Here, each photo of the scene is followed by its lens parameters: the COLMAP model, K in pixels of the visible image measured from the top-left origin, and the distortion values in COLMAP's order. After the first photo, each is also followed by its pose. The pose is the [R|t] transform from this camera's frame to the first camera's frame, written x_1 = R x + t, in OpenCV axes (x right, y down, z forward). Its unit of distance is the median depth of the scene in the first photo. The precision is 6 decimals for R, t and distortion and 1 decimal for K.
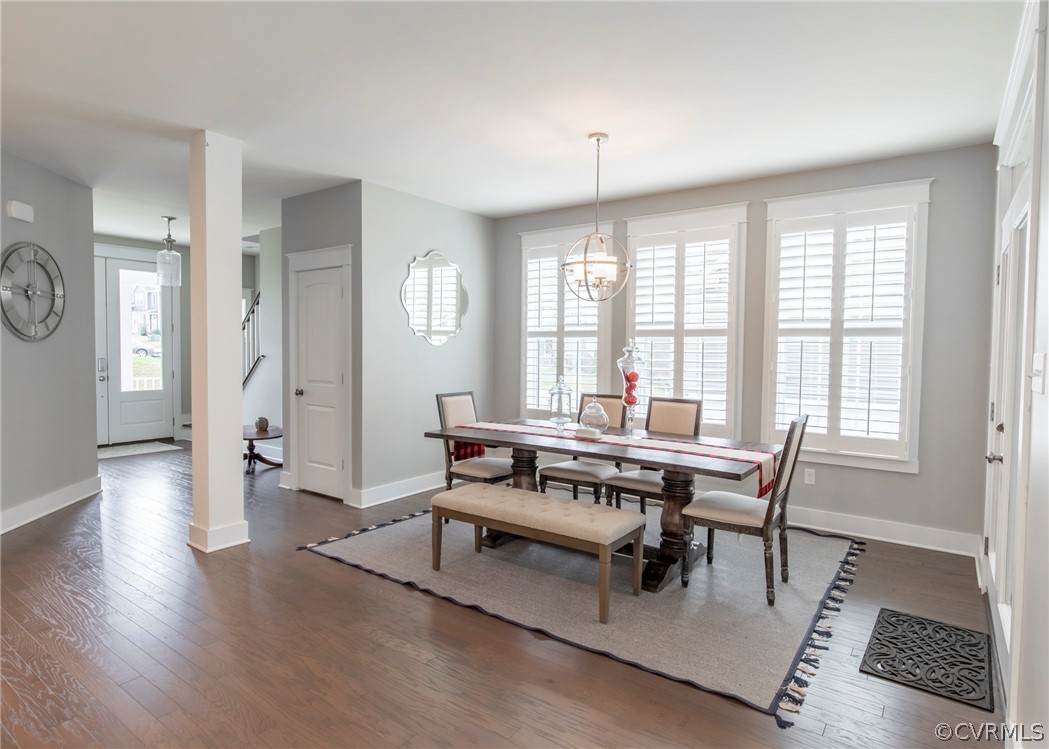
lens RADIAL K [[576.3, 0, 524.5], [0, 576.3, 374.5], [0, 0, 1]] dist [0.001572, 0.000338]
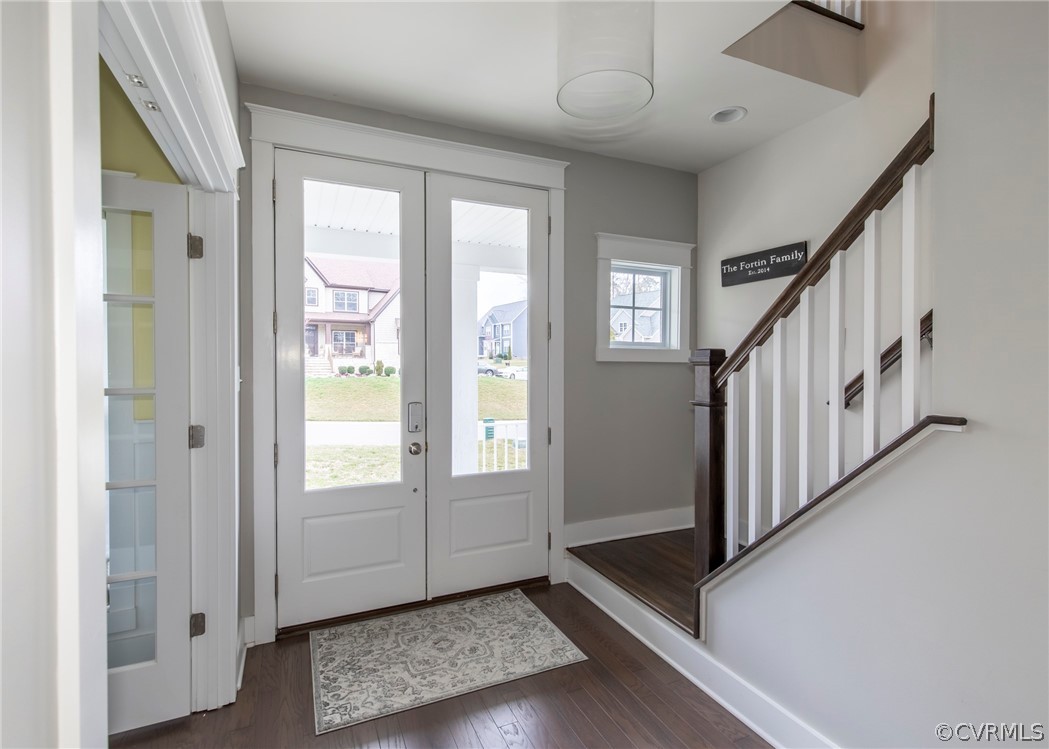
lens RADIAL K [[505.7, 0, 524.5], [0, 505.7, 374.5], [0, 0, 1]] dist [0.003884, 0.000146]
pose [[0.869799, -0.003478, -0.493394, -0.428327], [-0.011233, 0.999576, -0.026848, -0.036340], [0.493279, 0.028894, 0.869391, 0.641724]]
